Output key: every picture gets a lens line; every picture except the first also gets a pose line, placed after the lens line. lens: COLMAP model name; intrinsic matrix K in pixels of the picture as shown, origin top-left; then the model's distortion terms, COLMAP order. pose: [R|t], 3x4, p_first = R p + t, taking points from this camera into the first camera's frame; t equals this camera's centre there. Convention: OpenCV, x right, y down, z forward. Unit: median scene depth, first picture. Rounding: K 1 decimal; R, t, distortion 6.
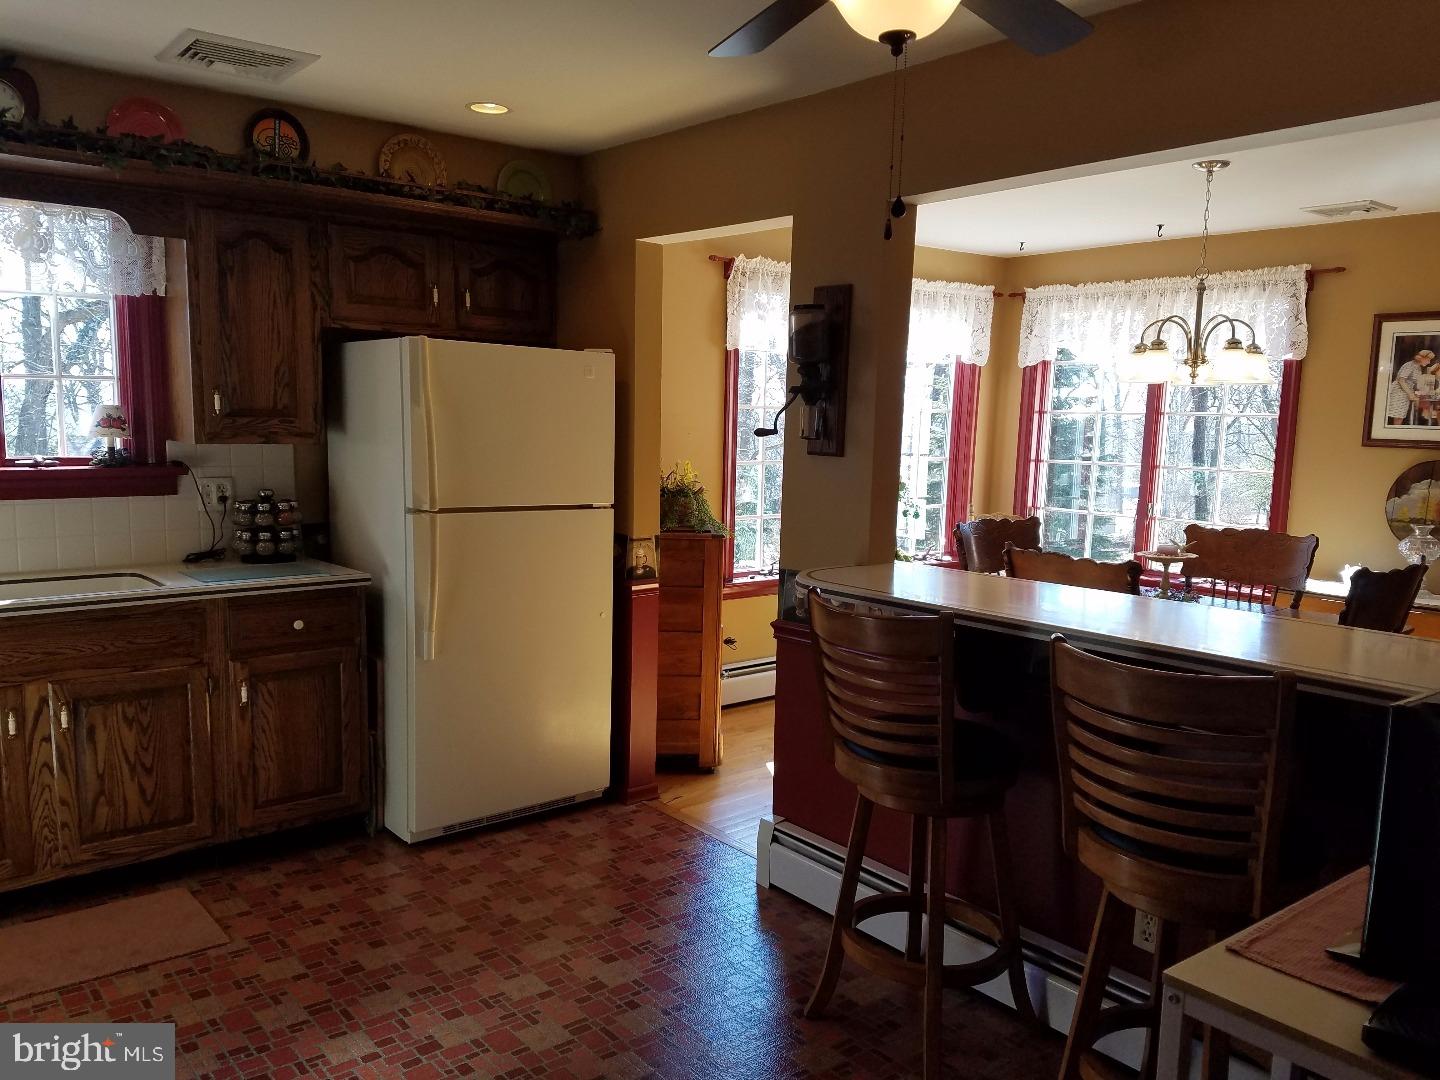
lens RADIAL K [[1136.0, 0, 693.3], [0, 1136.0, 567.1], [0, 0, 1]] dist [0.070729, -0.144363]
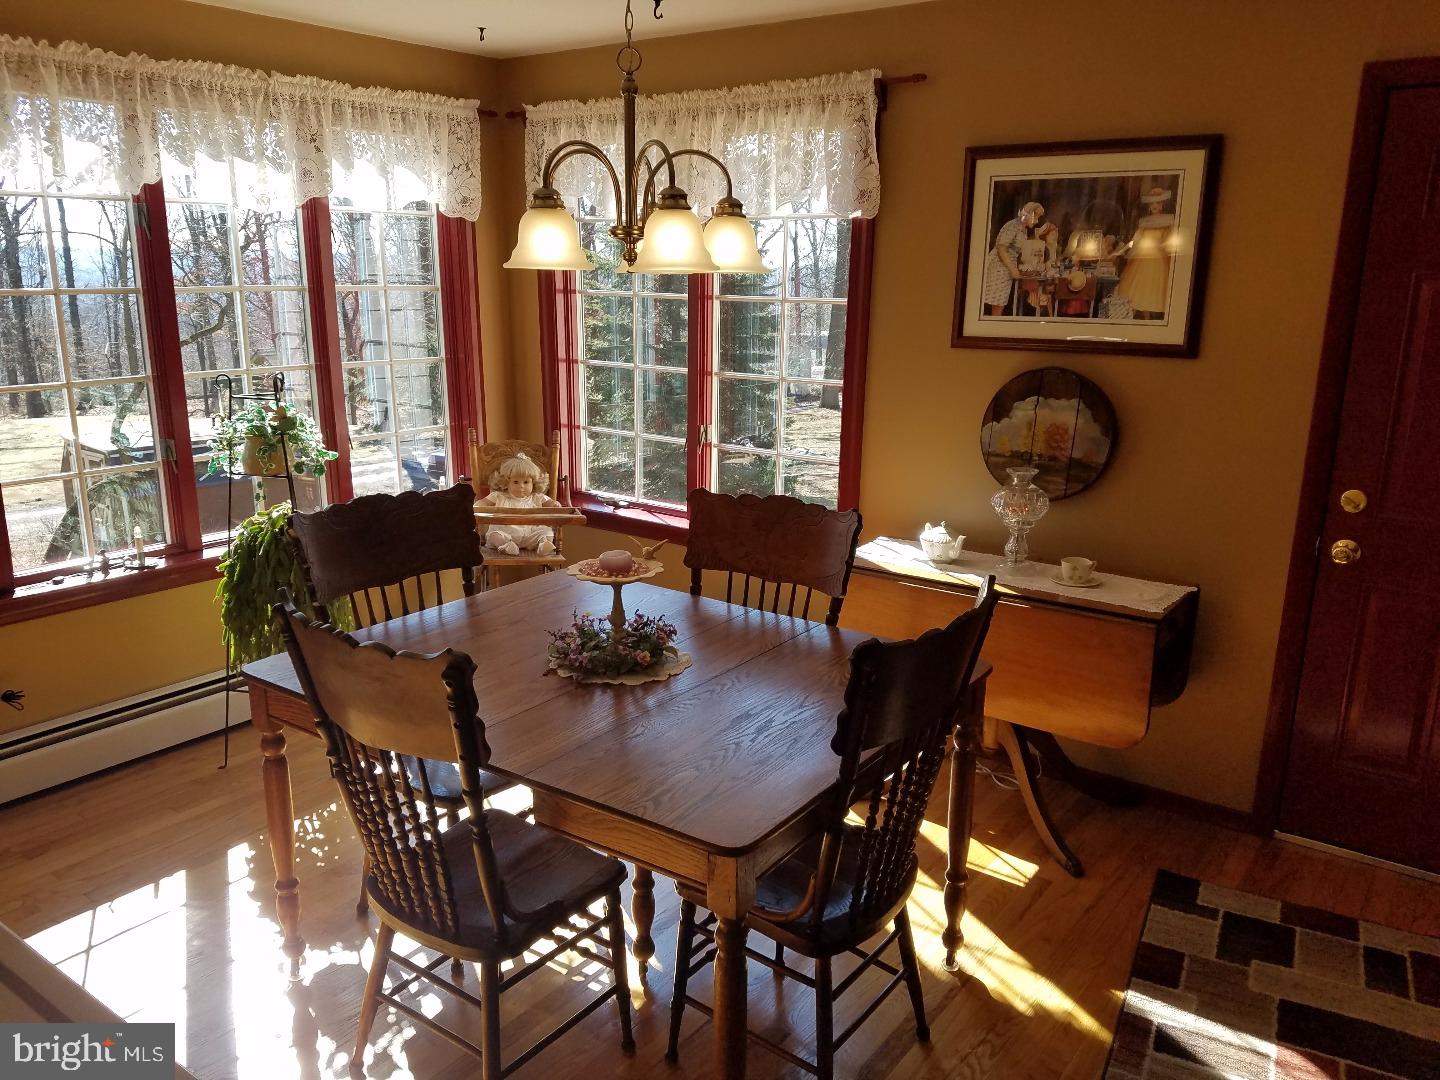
lens RADIAL K [[1136.0, 0, 728.4], [0, 1136.0, 591.2], [0, 0, 1]] dist [0.070729, -0.144363]
pose [[0.962182, -0.080874, 0.260126, 0.262222], [0.042986, 0.988026, 0.148182, -0.068032], [-0.268995, -0.131396, 0.954137, 0.354077]]
